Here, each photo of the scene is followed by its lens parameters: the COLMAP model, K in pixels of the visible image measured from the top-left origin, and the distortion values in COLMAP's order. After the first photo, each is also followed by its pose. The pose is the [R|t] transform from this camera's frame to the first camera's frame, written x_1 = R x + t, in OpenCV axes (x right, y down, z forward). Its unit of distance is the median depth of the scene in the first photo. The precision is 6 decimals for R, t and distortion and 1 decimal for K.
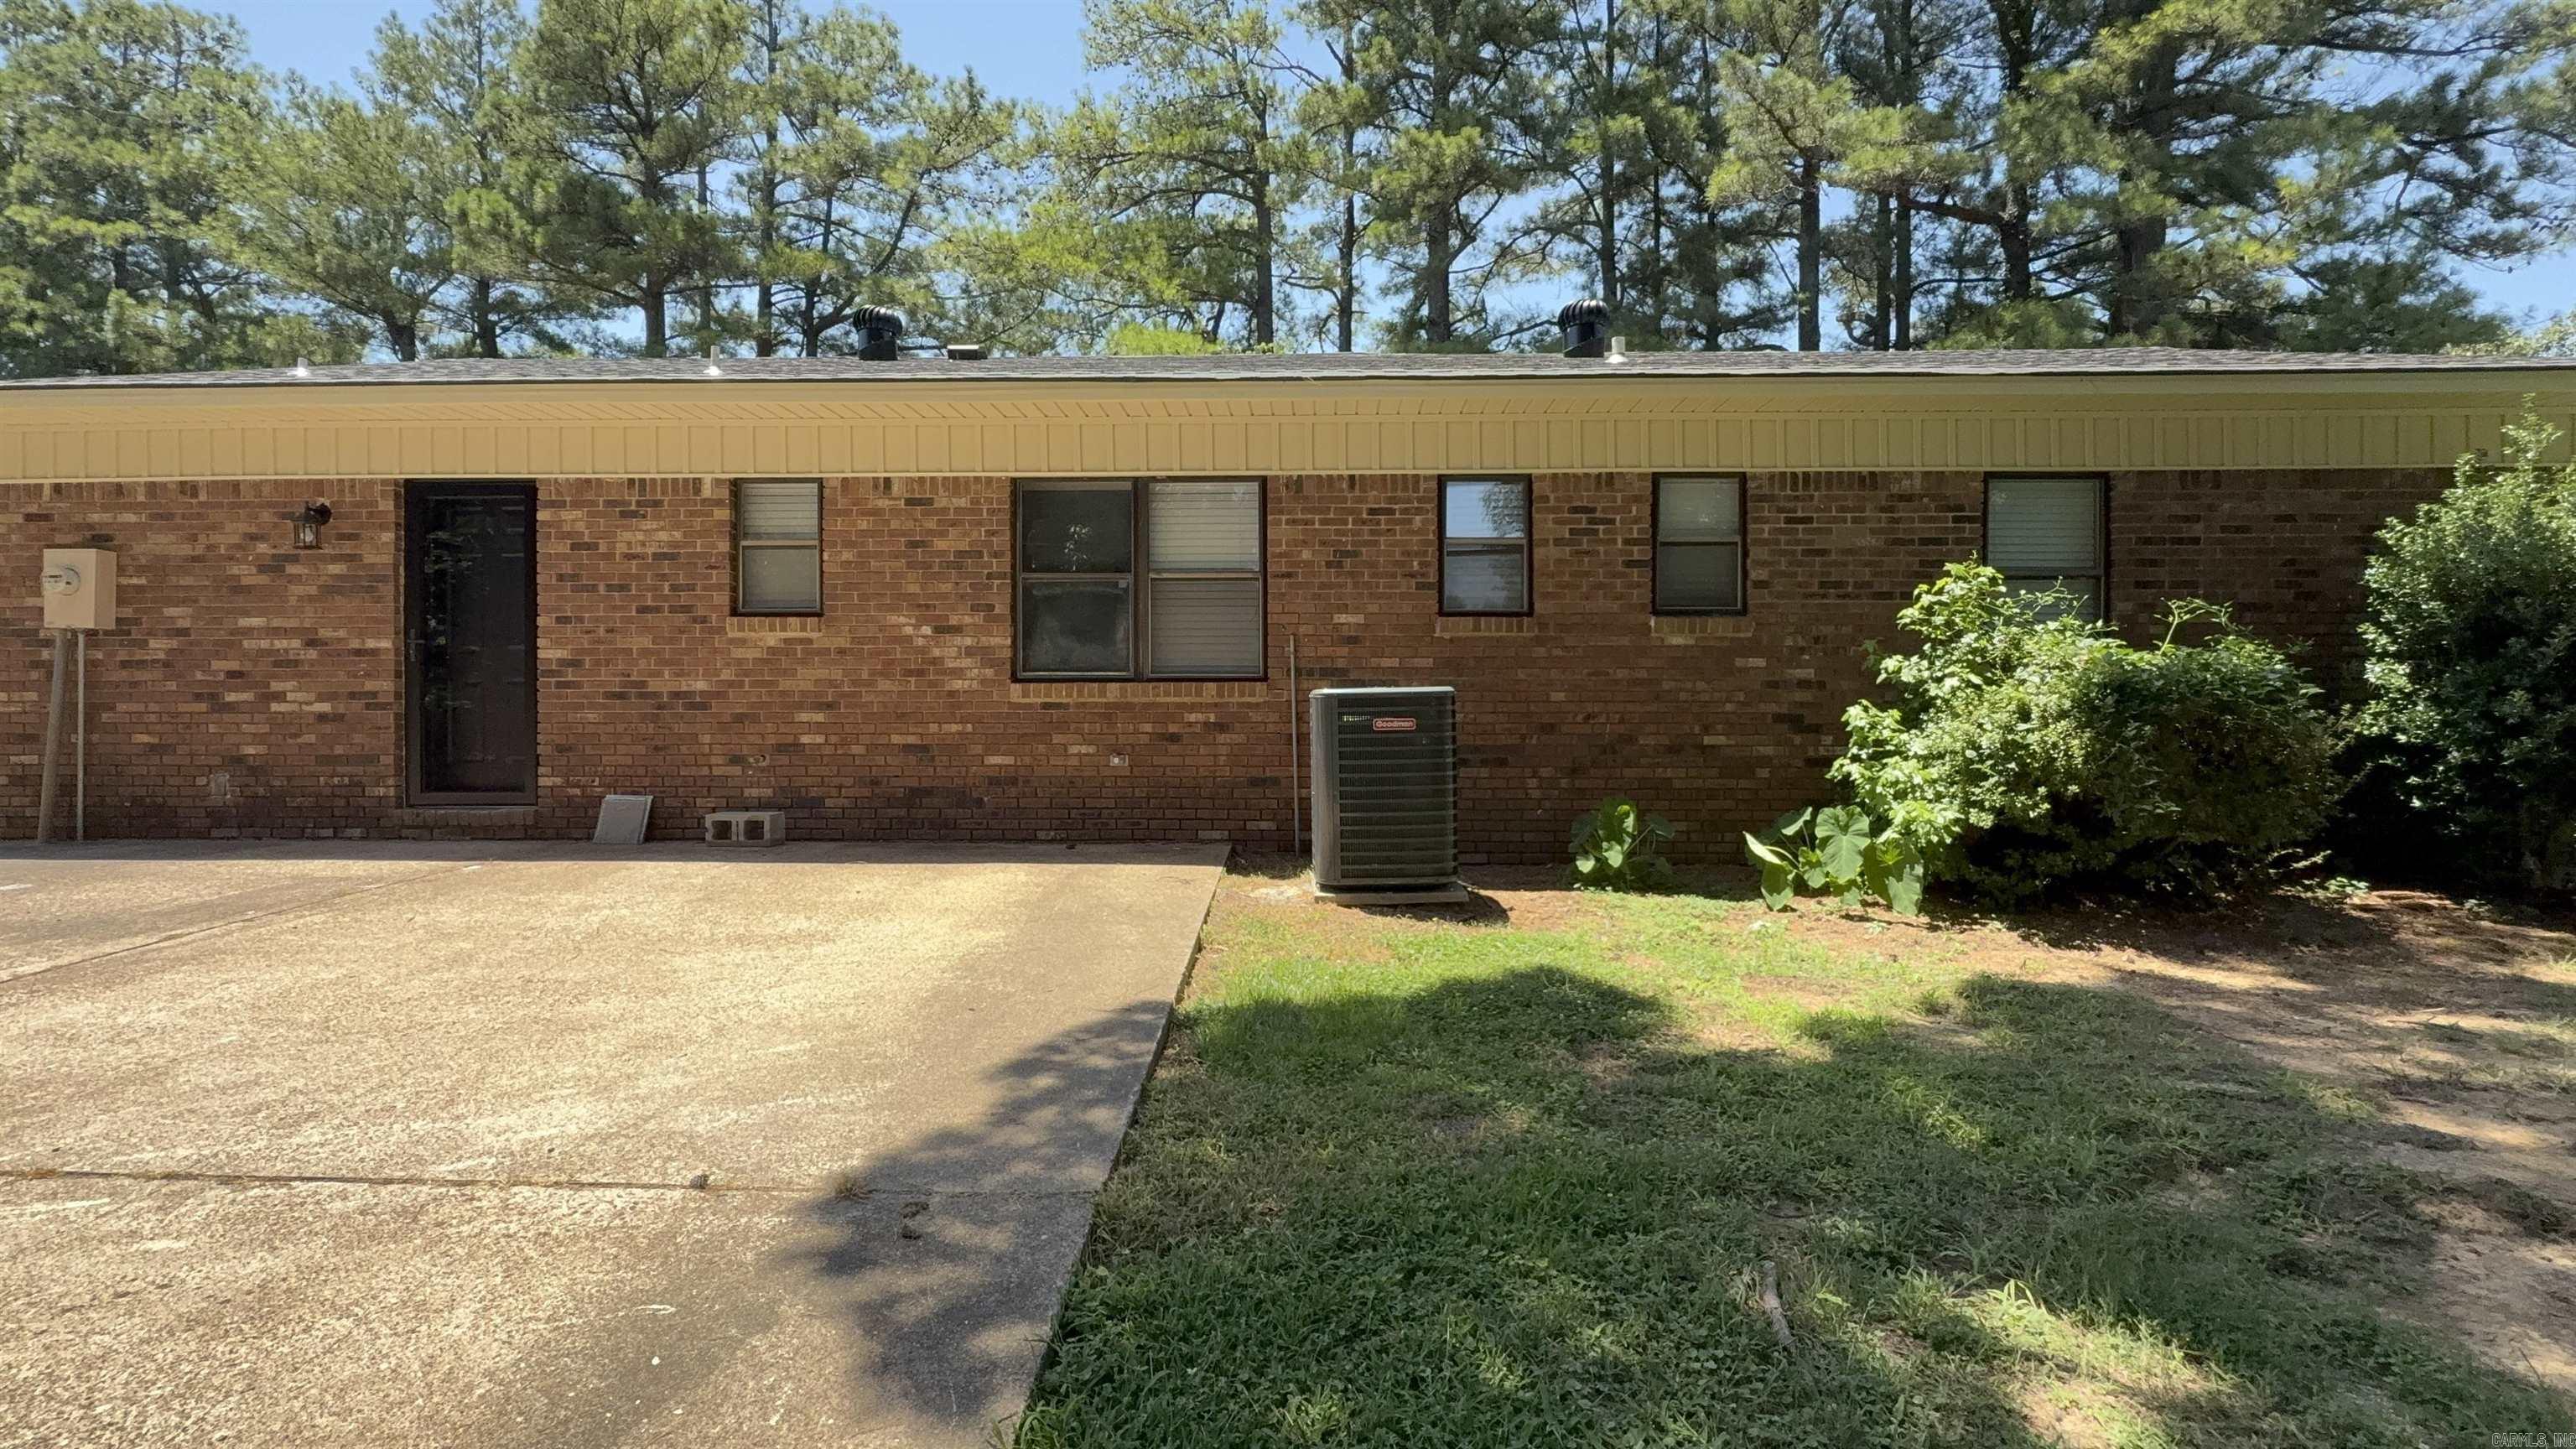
lens RADIAL K [[1159.8, 0, 1293.6], [0, 1159.8, 711.9], [0, 0, 1]] dist [-0.004898, 0.000949]
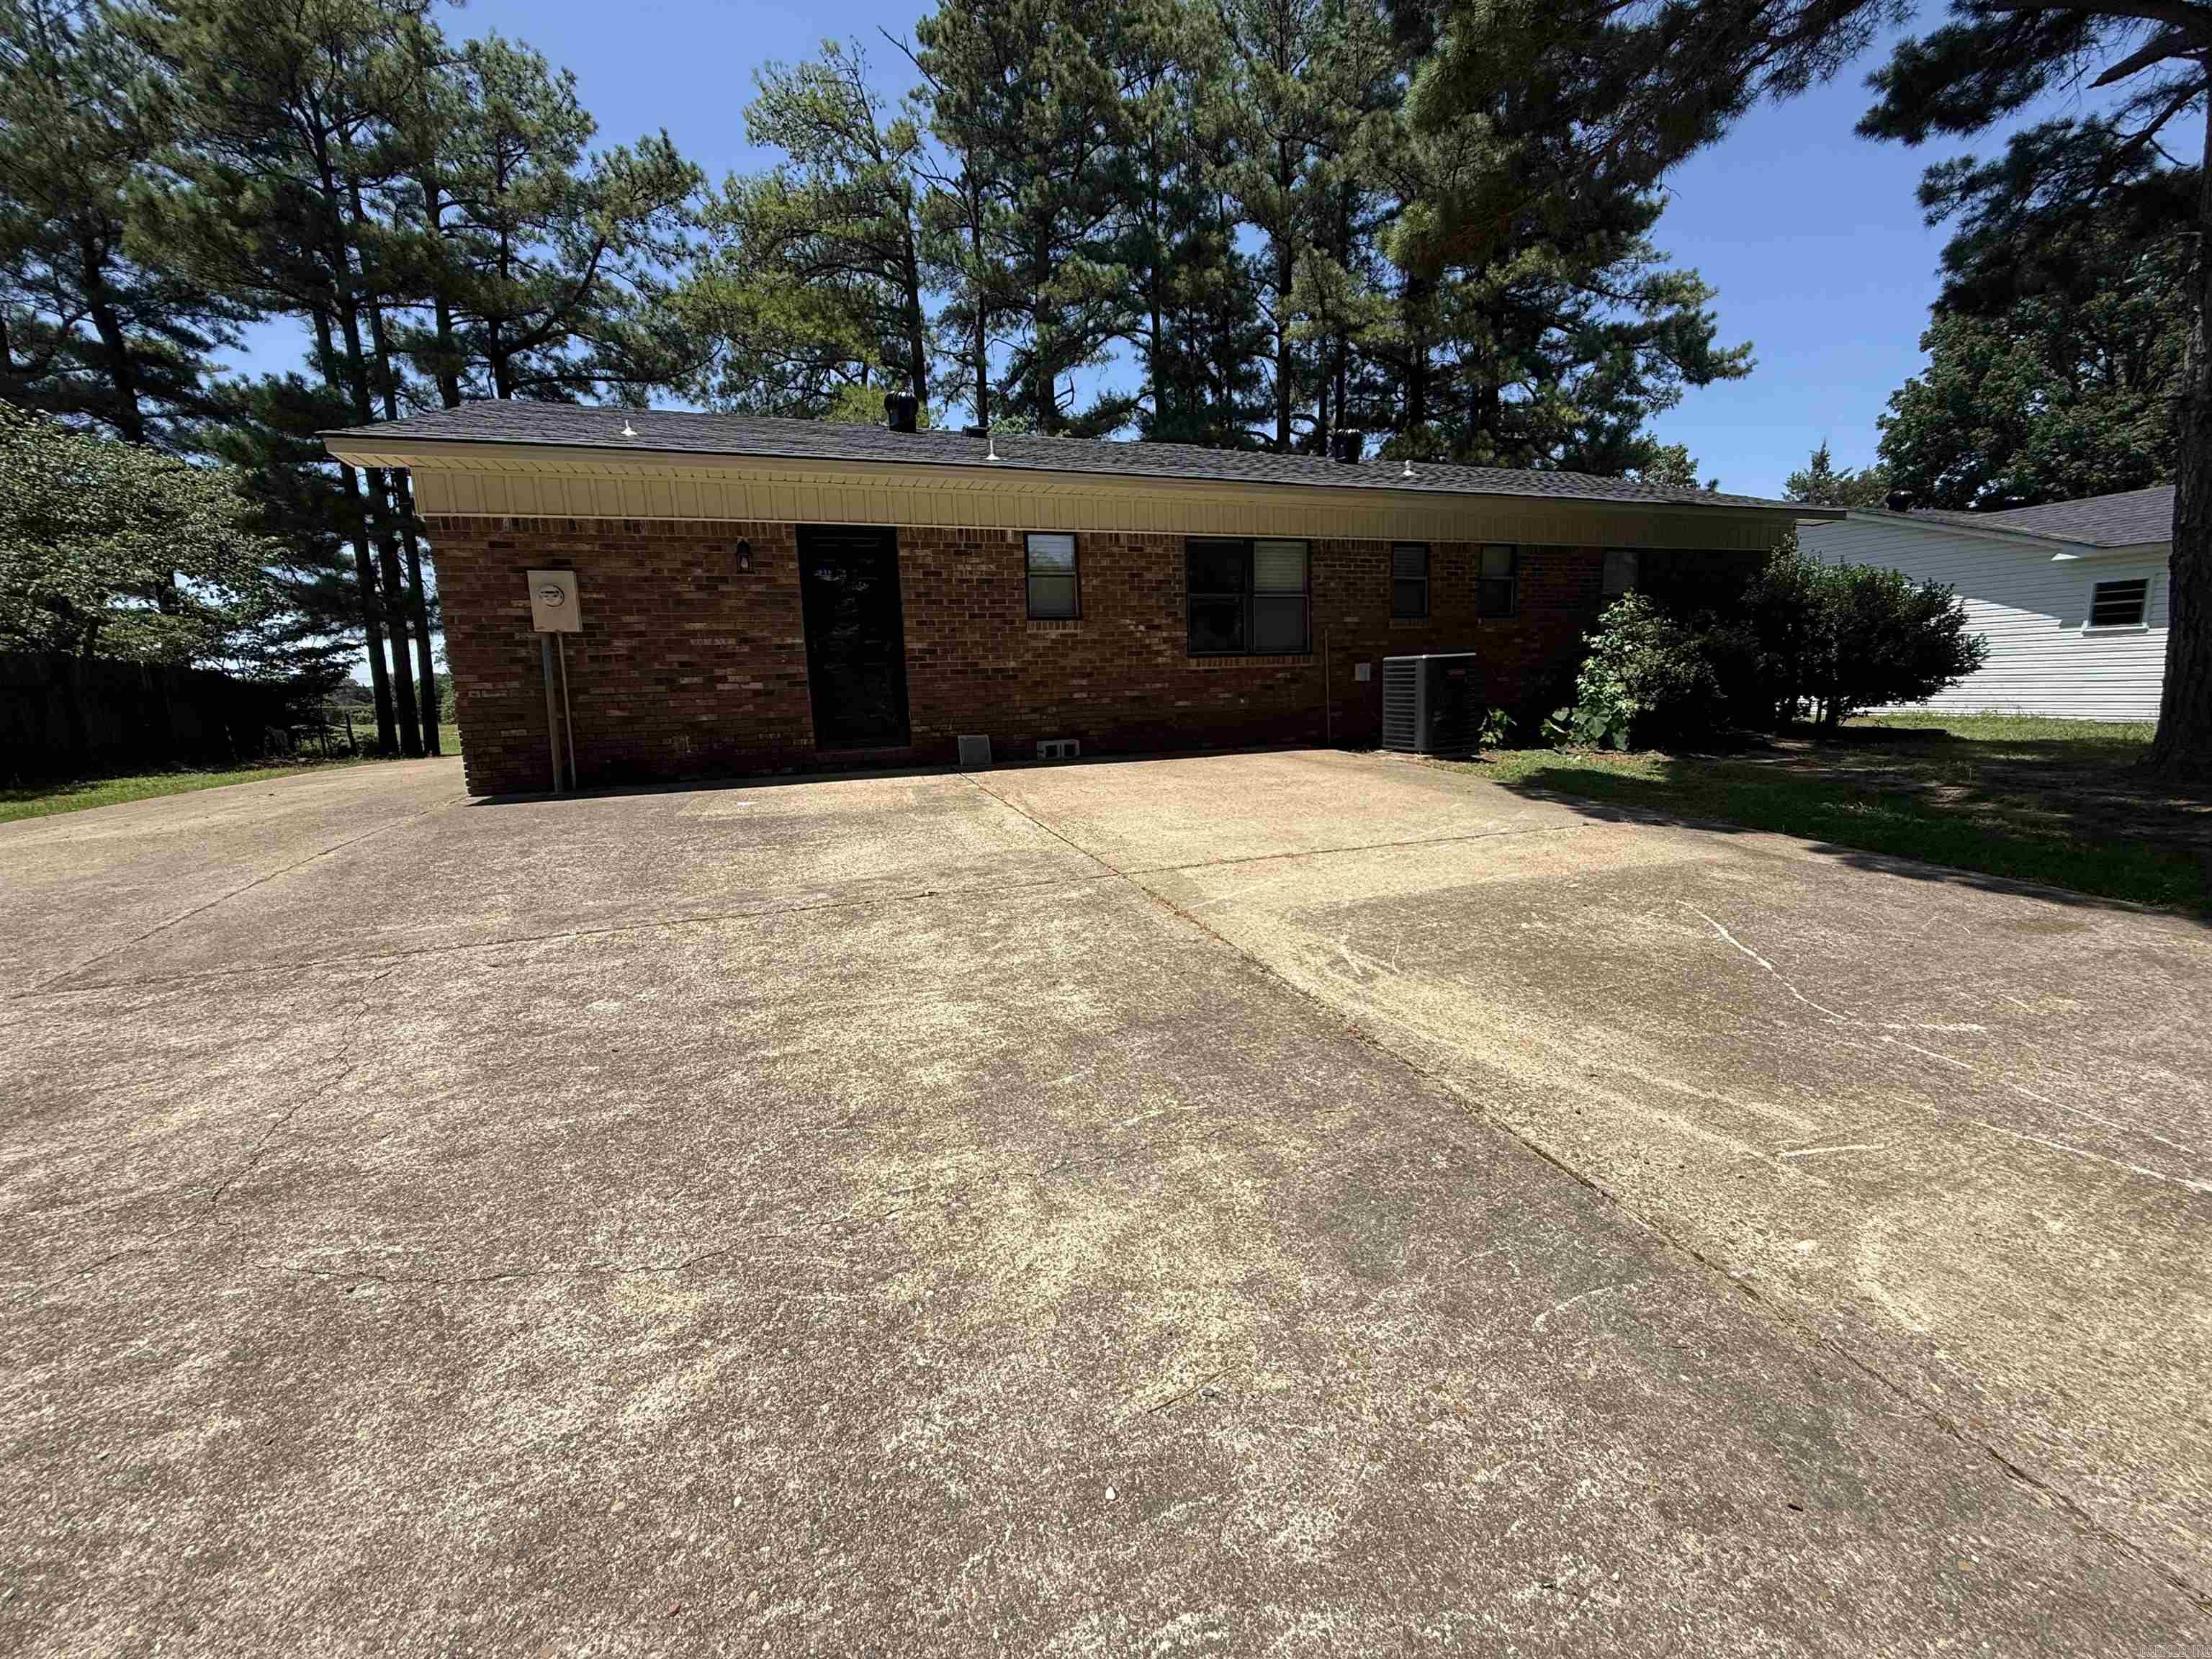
lens RADIAL K [[879.2, 0, 1096.3], [0, 879.2, 827.3], [0, 0, 1]] dist [-0.001291, 0.000036]
pose [[0.927827, -0.090873, 0.361773, -0.860016], [0.033570, 0.986278, 0.161645, 0.007065], [-0.371498, -0.137834, 0.918145, -0.194680]]
